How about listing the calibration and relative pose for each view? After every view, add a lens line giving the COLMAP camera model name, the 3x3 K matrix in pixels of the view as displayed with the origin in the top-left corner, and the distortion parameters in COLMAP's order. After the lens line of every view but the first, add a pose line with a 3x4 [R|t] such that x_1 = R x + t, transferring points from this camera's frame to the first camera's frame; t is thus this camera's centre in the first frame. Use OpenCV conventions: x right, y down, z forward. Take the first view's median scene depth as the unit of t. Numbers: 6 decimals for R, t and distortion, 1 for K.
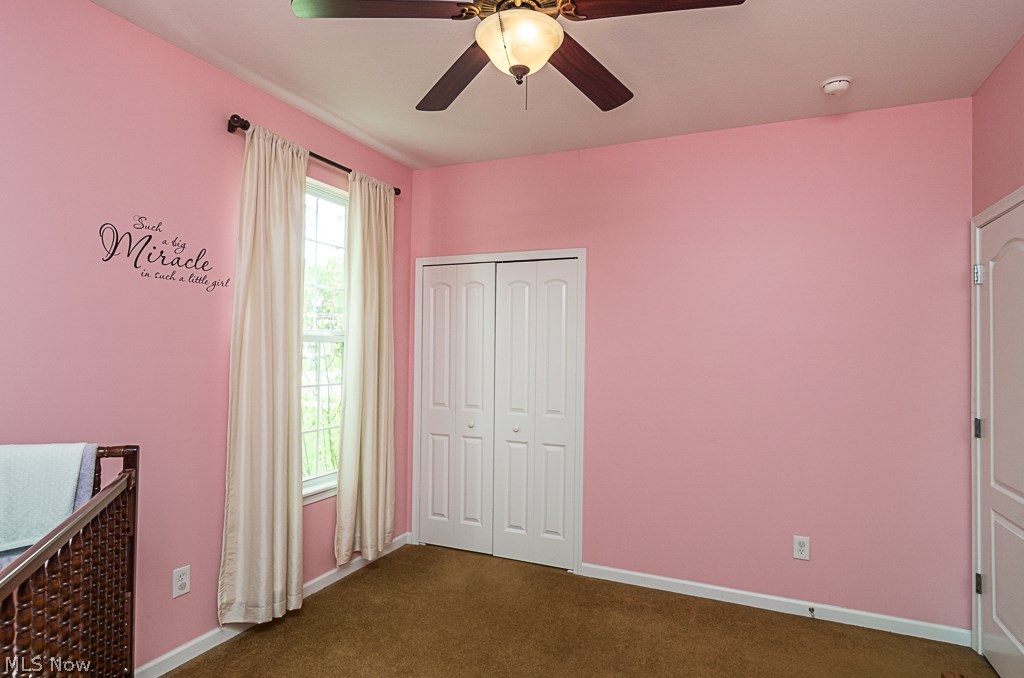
lens RADIAL K [[555.2, 0, 515.3], [0, 555.2, 342.4], [0, 0, 1]] dist [-0.000135, 0.001359]
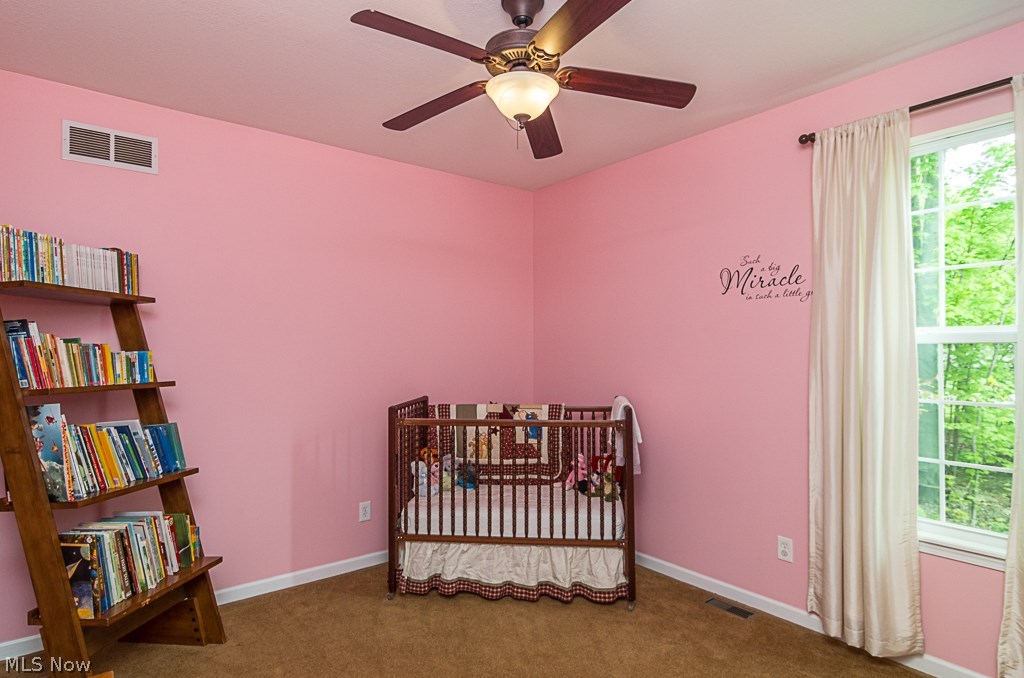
lens RADIAL K [[555.2, 0, 515.3], [0, 555.2, 342.4], [0, 0, 1]] dist [-0.000135, 0.001359]
pose [[-0.469862, -0.024117, -0.882410, 0.722836], [0.004401, 0.999550, -0.029662, 0.020869], [0.882729, -0.017821, -0.469545, 1.048121]]
